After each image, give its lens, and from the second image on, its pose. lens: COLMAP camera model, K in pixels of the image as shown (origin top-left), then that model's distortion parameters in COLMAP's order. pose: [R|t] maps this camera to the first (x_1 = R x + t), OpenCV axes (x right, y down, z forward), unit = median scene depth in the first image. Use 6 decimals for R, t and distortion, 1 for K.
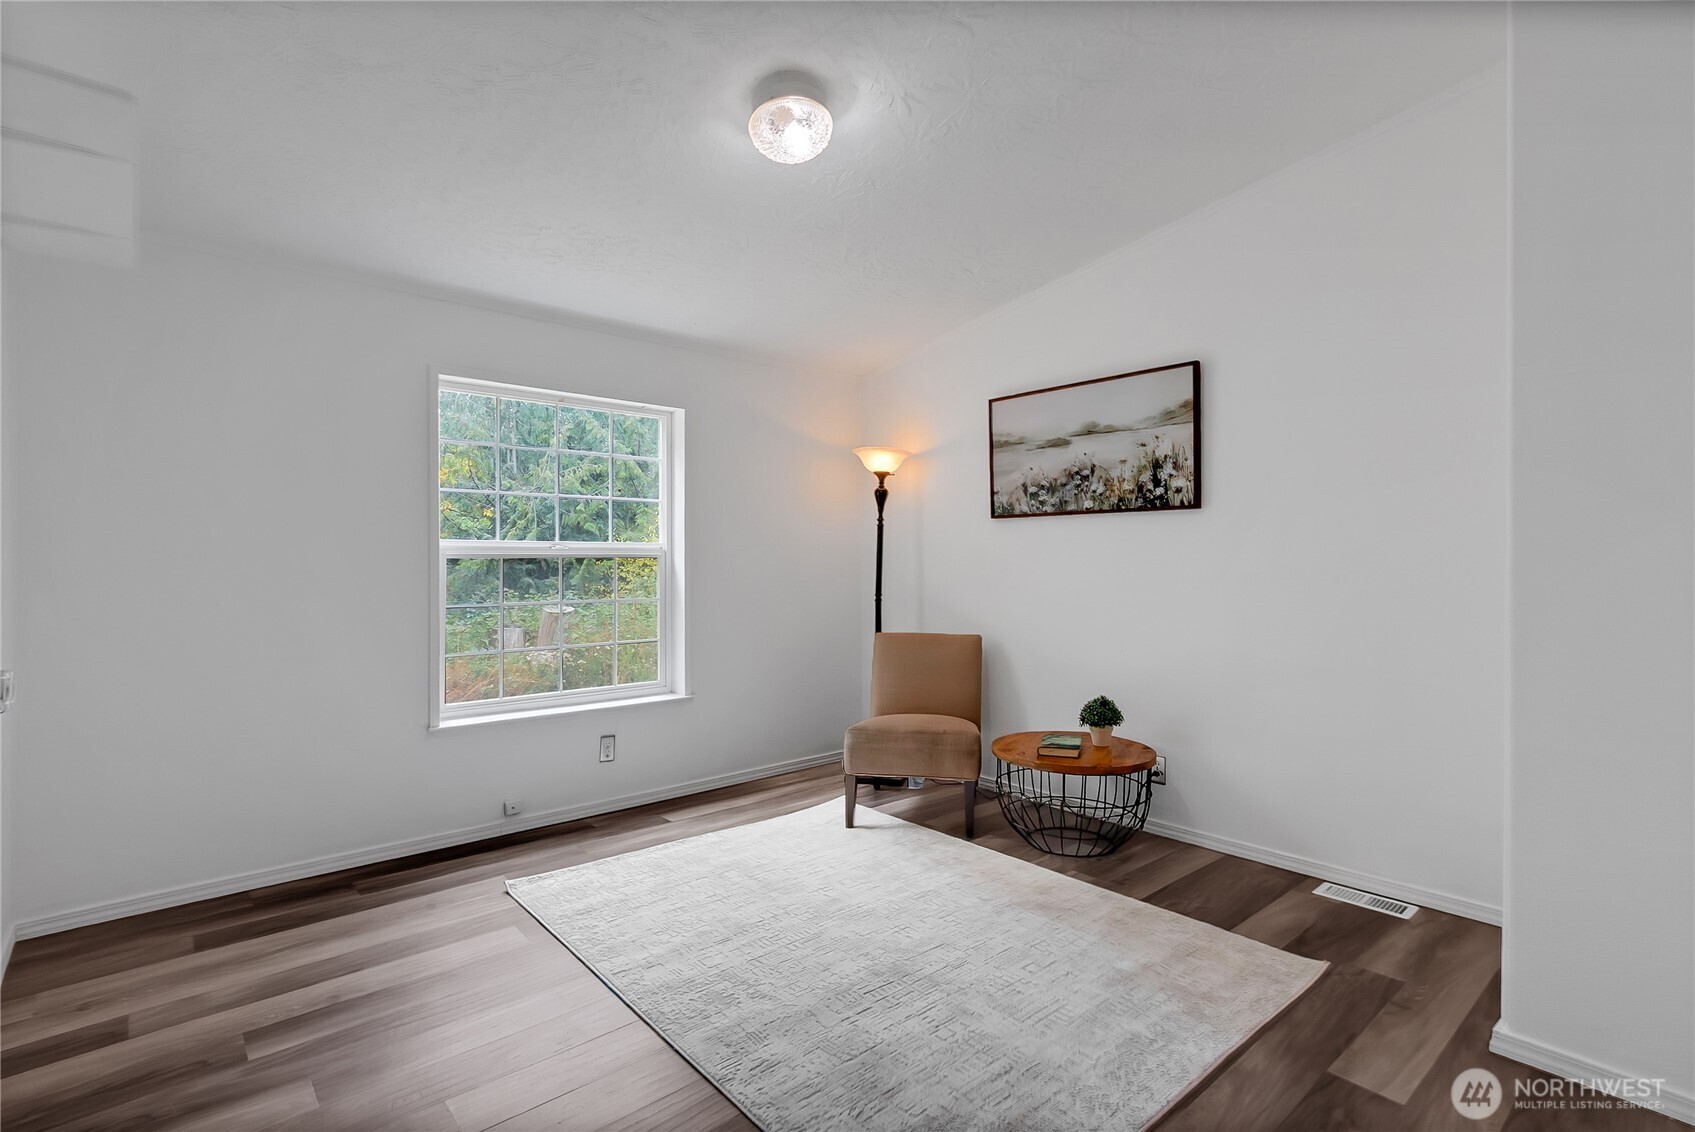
lens RADIAL K [[795.0, 0, 840.5], [0, 795.0, 570.5], [0, 0, 1]] dist [0.000157, -0.000002]
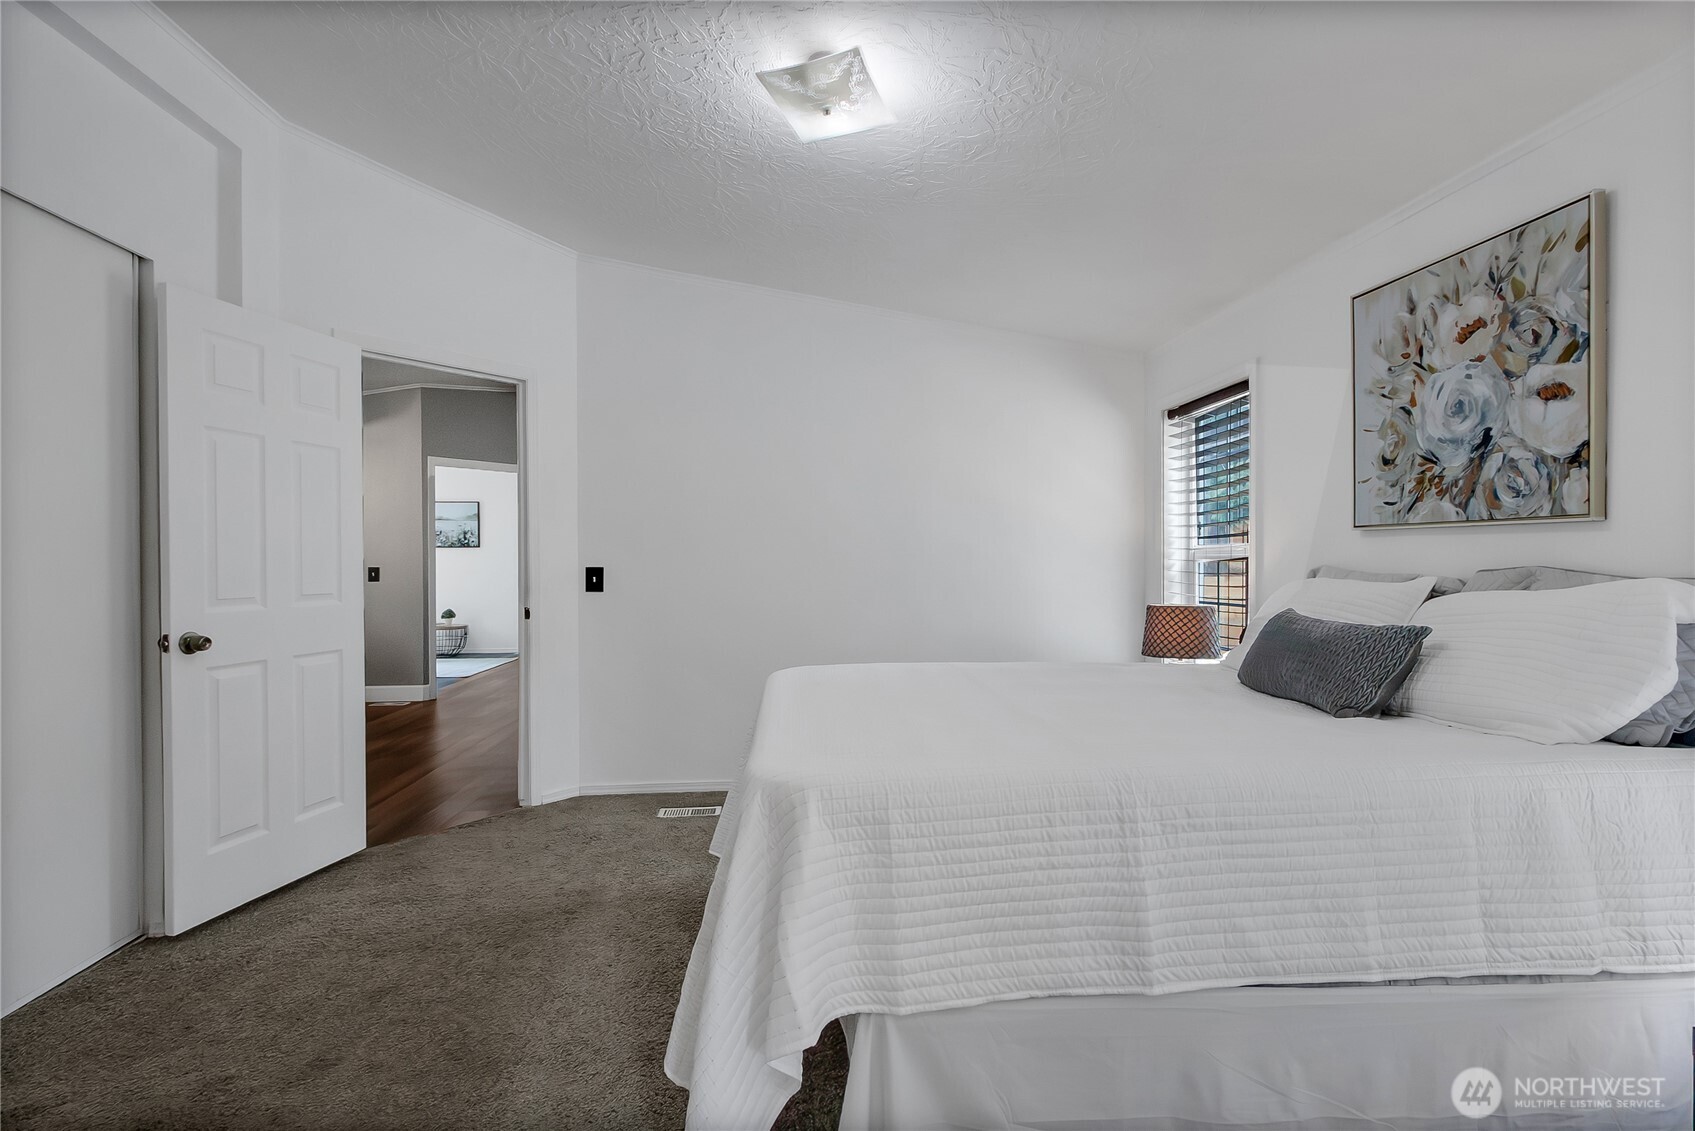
lens RADIAL K [[795.0, 0, 847.1], [0, 795.0, 567.8], [0, 0, 1]] dist [0.000157, -0.000002]
pose [[0.591947, -0.009058, 0.805926, -1.194289], [0.005067, 0.999959, 0.007517, -0.015052], [-0.805961, -0.000366, 0.591969, -1.984305]]
